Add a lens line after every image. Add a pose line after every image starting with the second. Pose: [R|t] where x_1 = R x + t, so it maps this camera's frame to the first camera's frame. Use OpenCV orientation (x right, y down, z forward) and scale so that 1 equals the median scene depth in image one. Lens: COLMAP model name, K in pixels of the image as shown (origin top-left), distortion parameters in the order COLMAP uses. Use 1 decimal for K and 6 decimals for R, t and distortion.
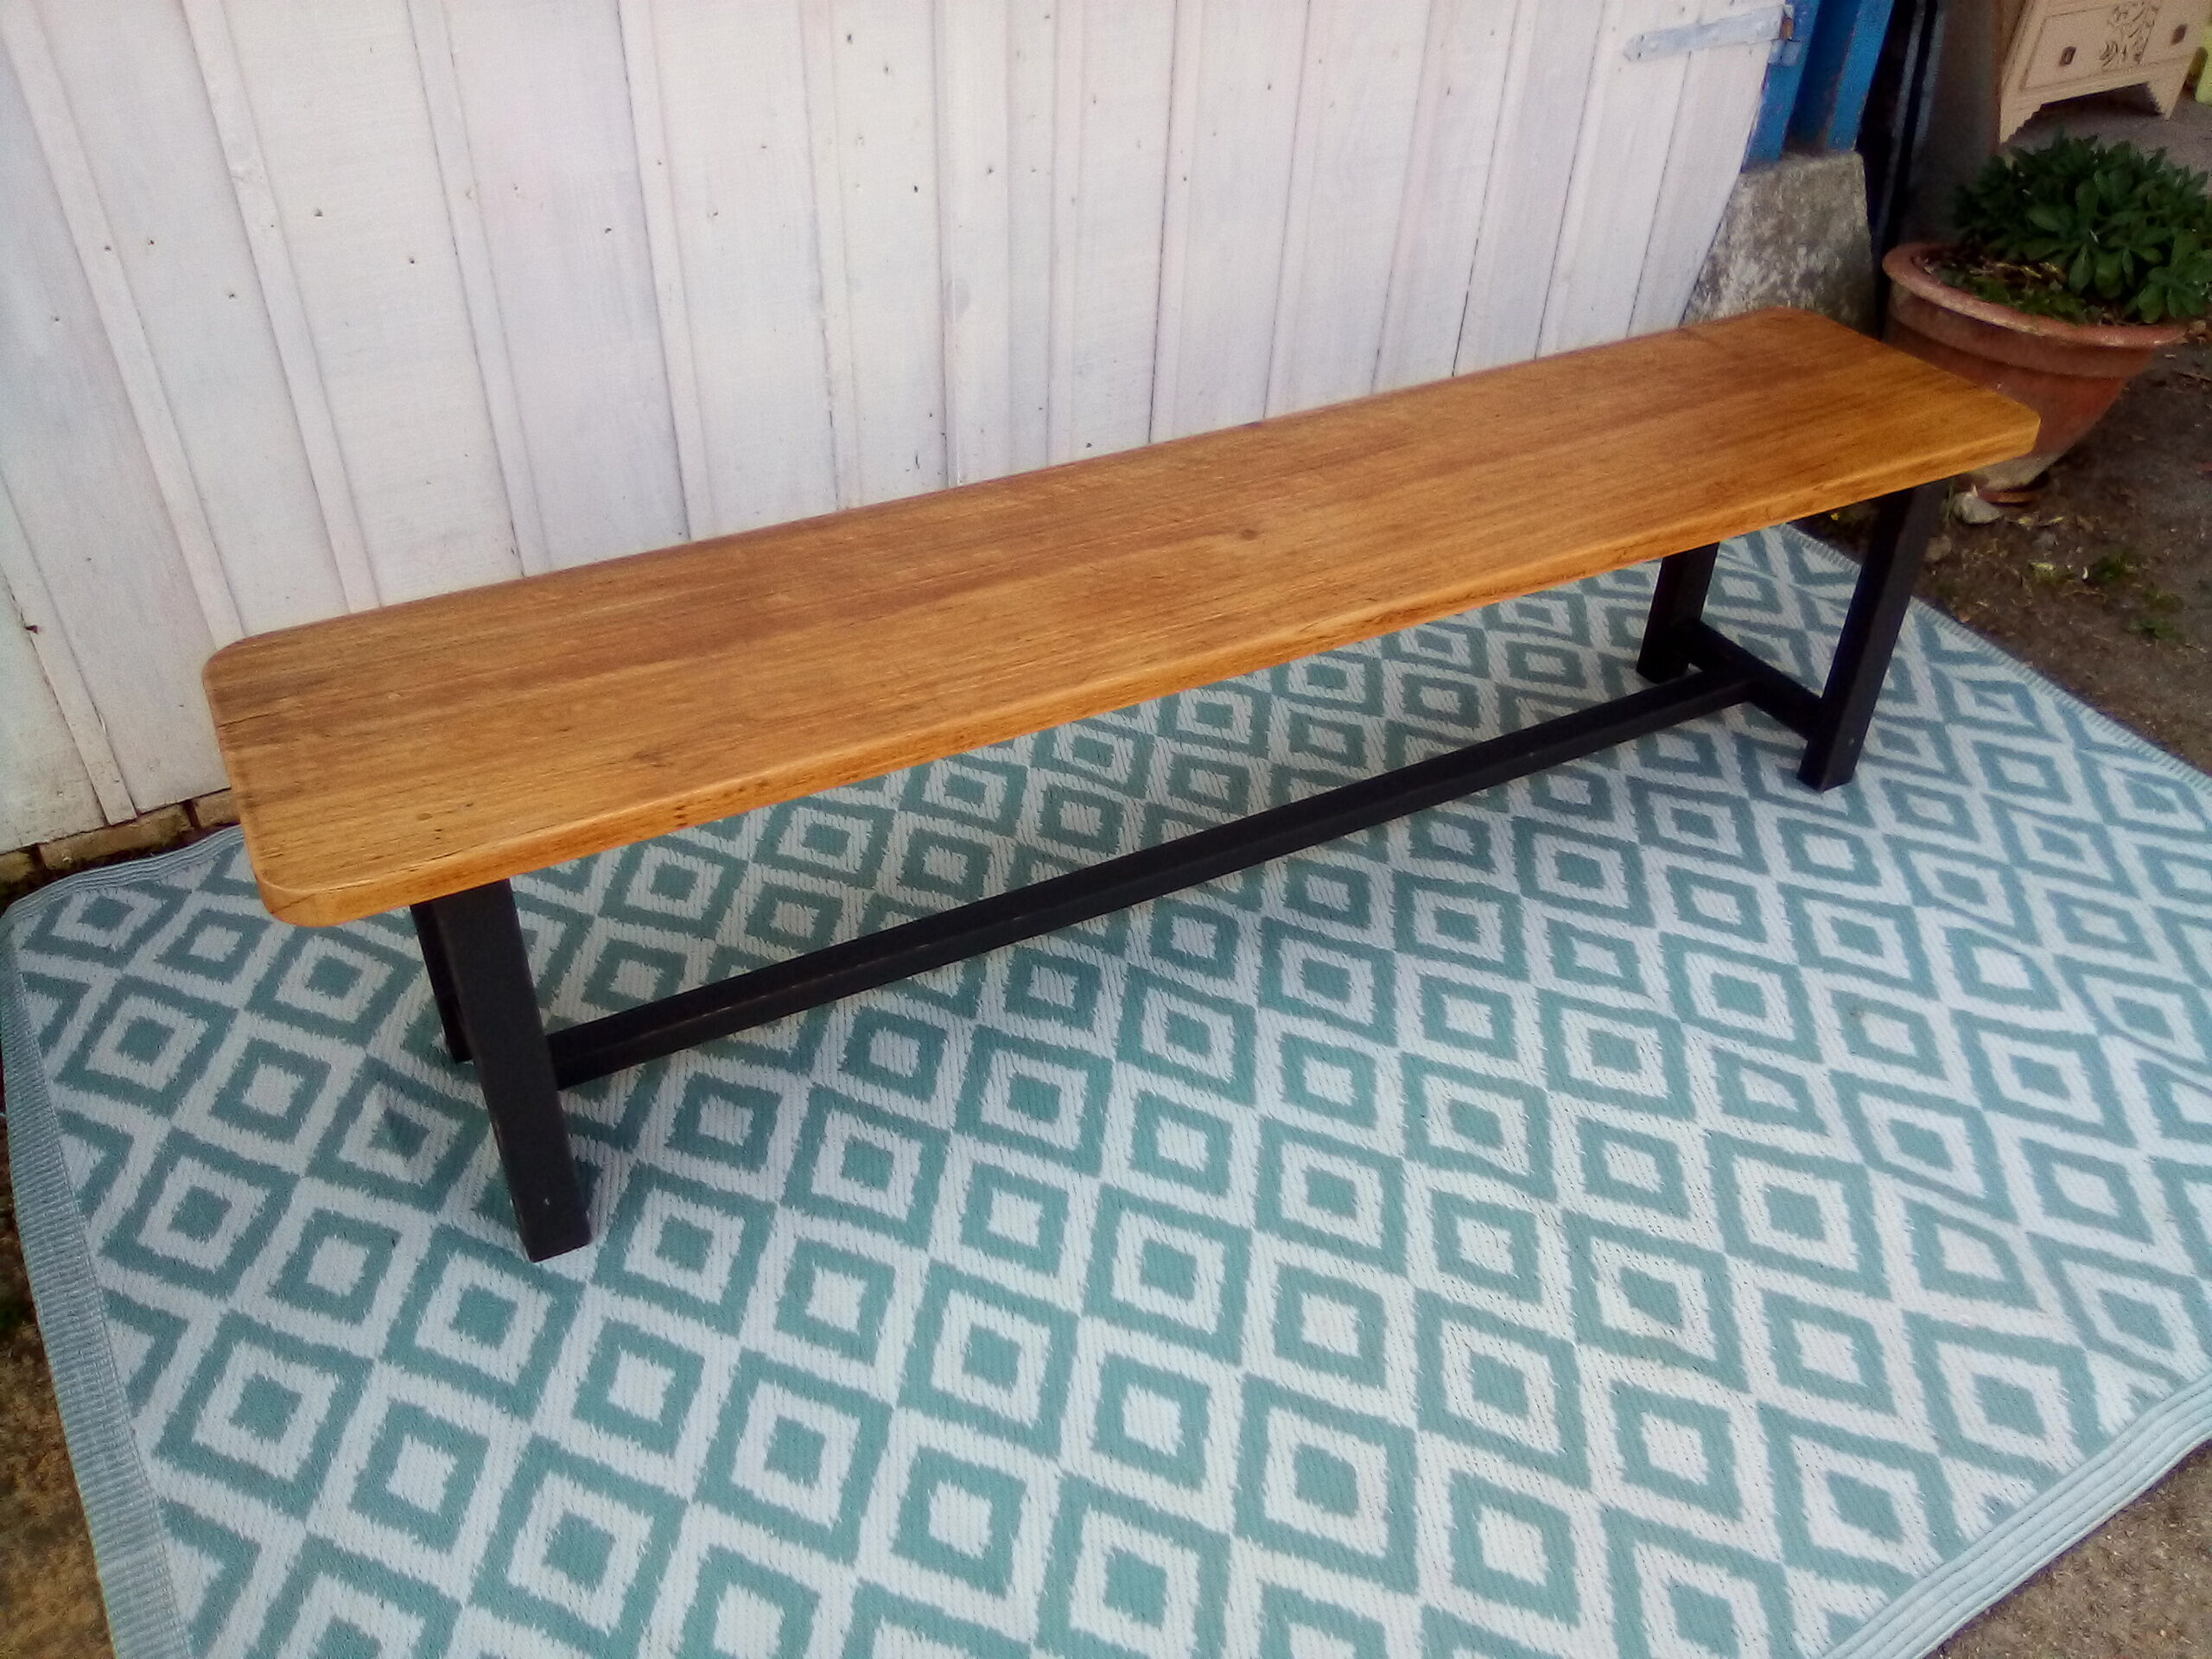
lens RADIAL K [[1756.7, 0, 1095.2], [0, 1756.7, 857.4], [0, 0, 1]] dist [0.039620, -0.091366]
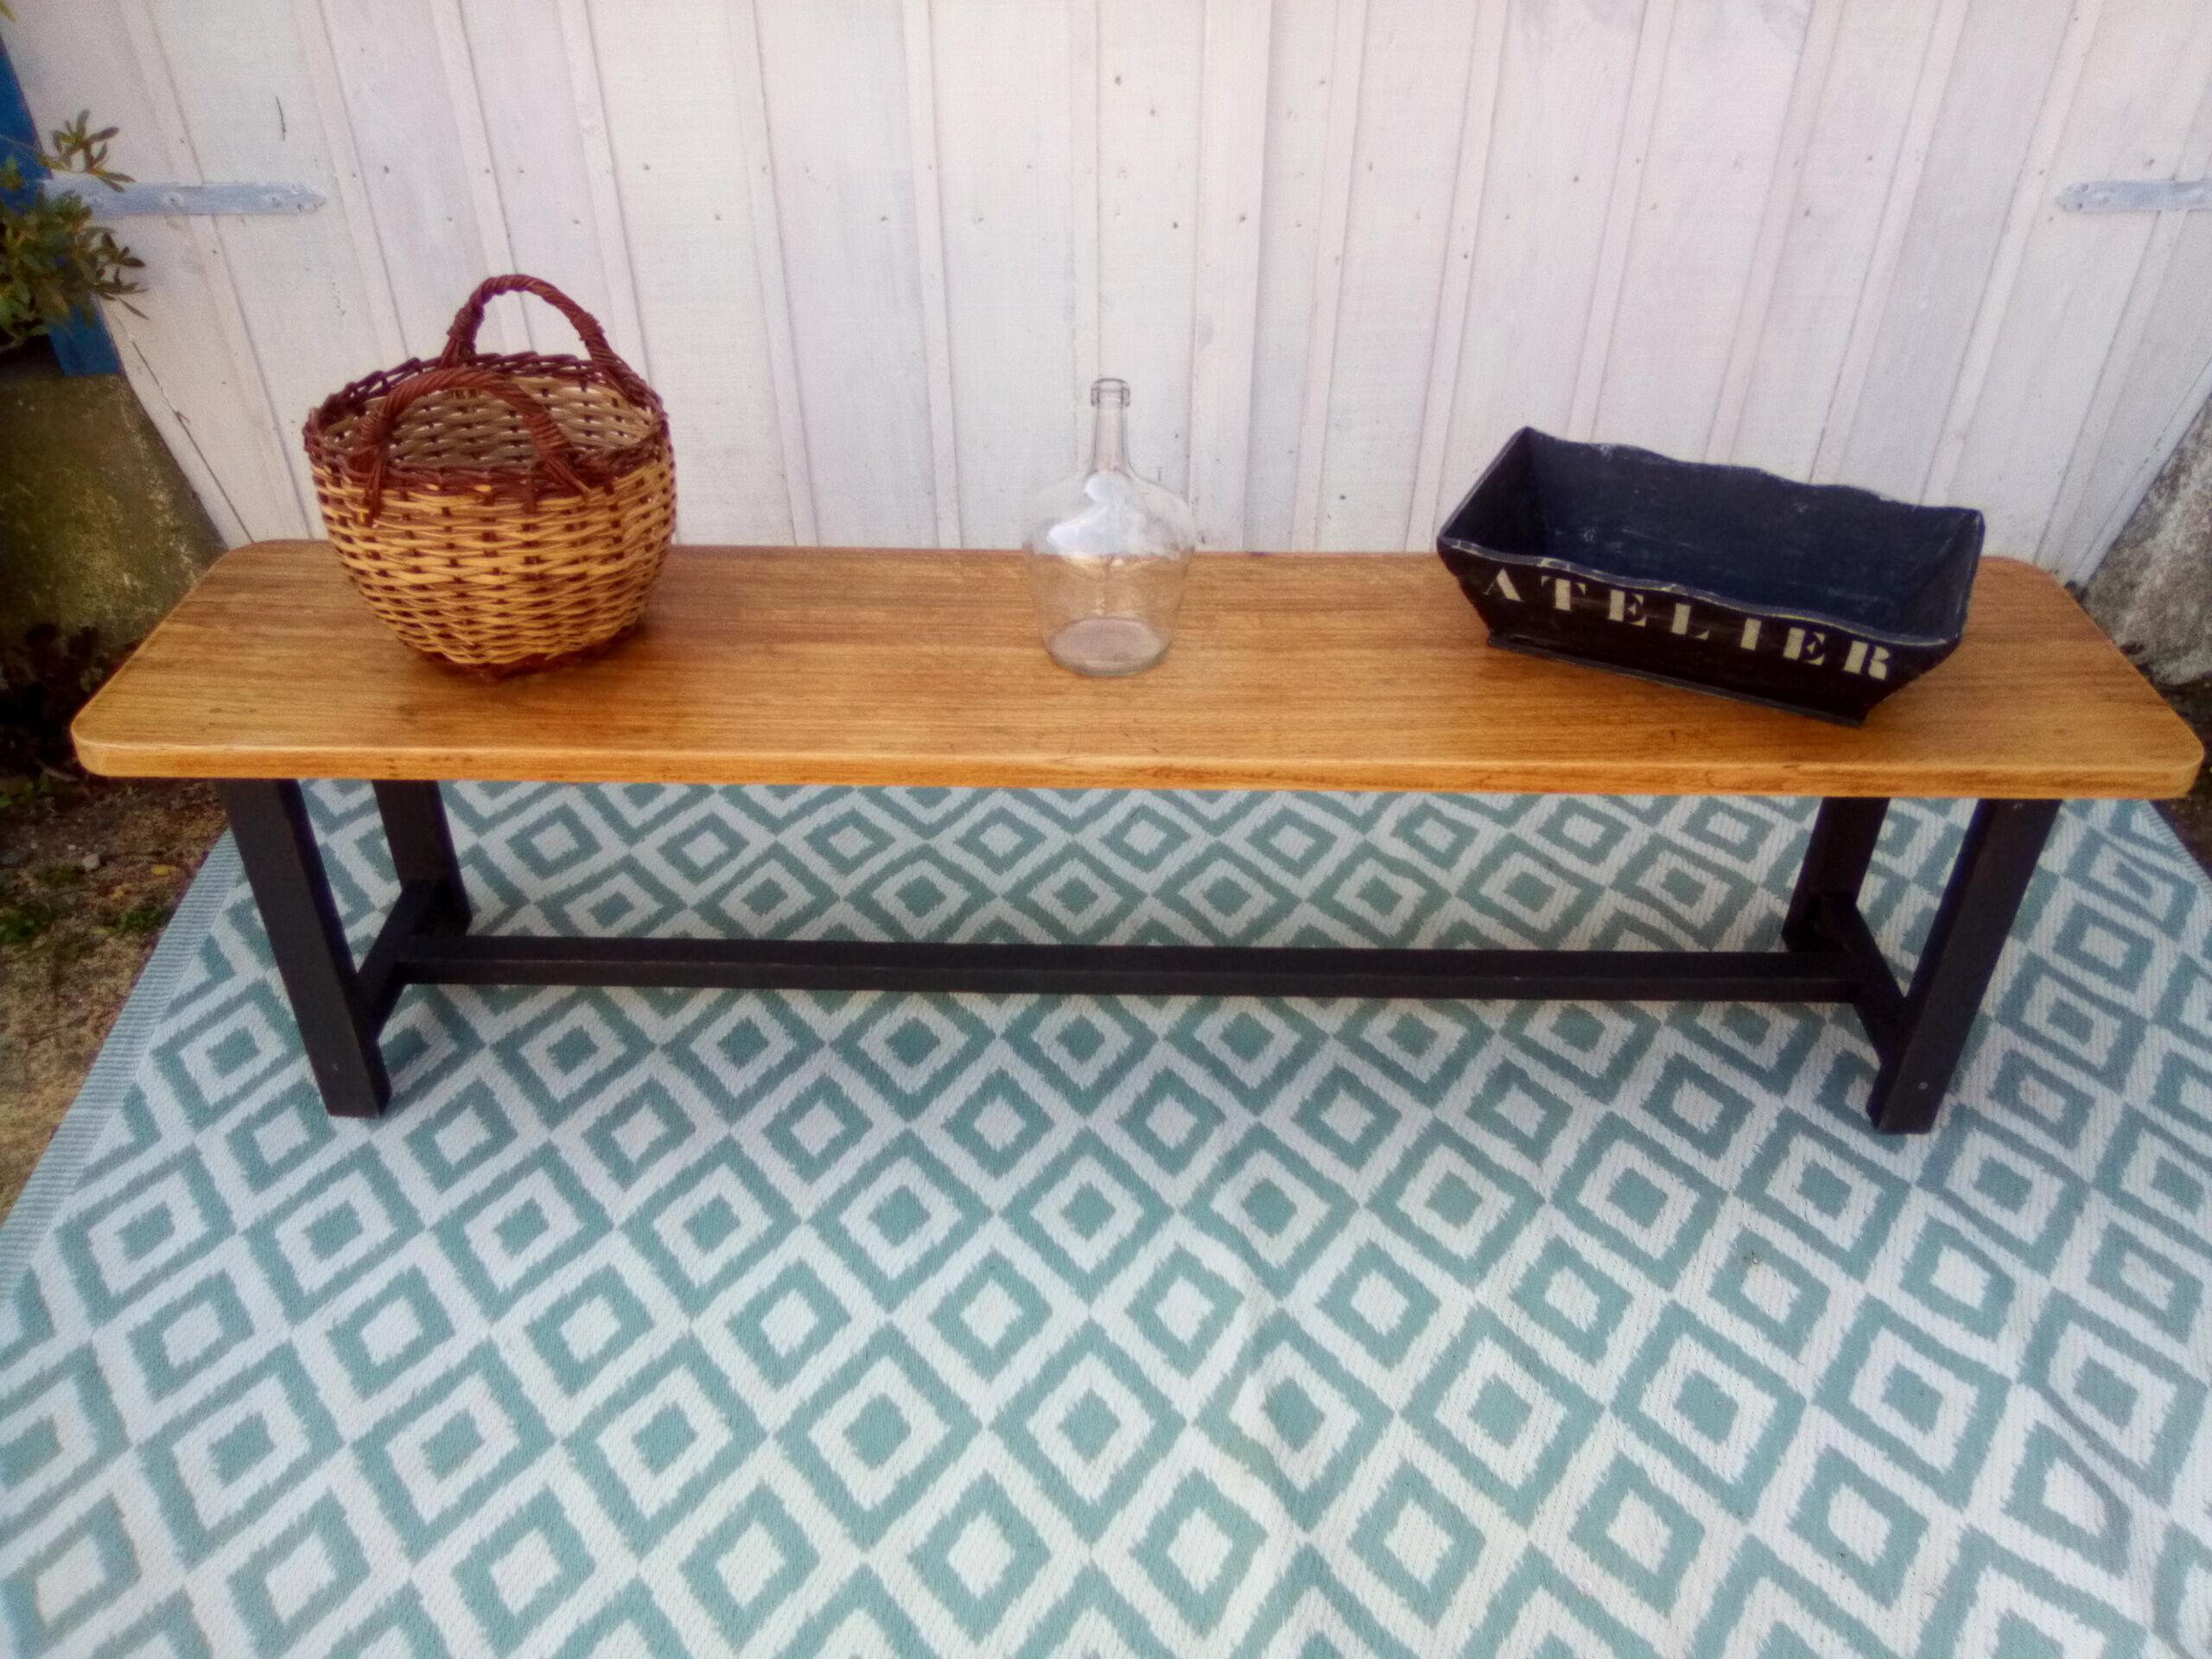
lens RADIAL K [[1756.7, 0, 1120.1], [0, 1756.7, 865.5], [0, 0, 1]] dist [0.039620, -0.091366]
pose [[0.876173, 0.284785, -0.388868, 0.432266], [-0.290541, 0.955788, 0.045336, -0.050441], [0.384586, 0.073260, 0.920177, 0.032235]]
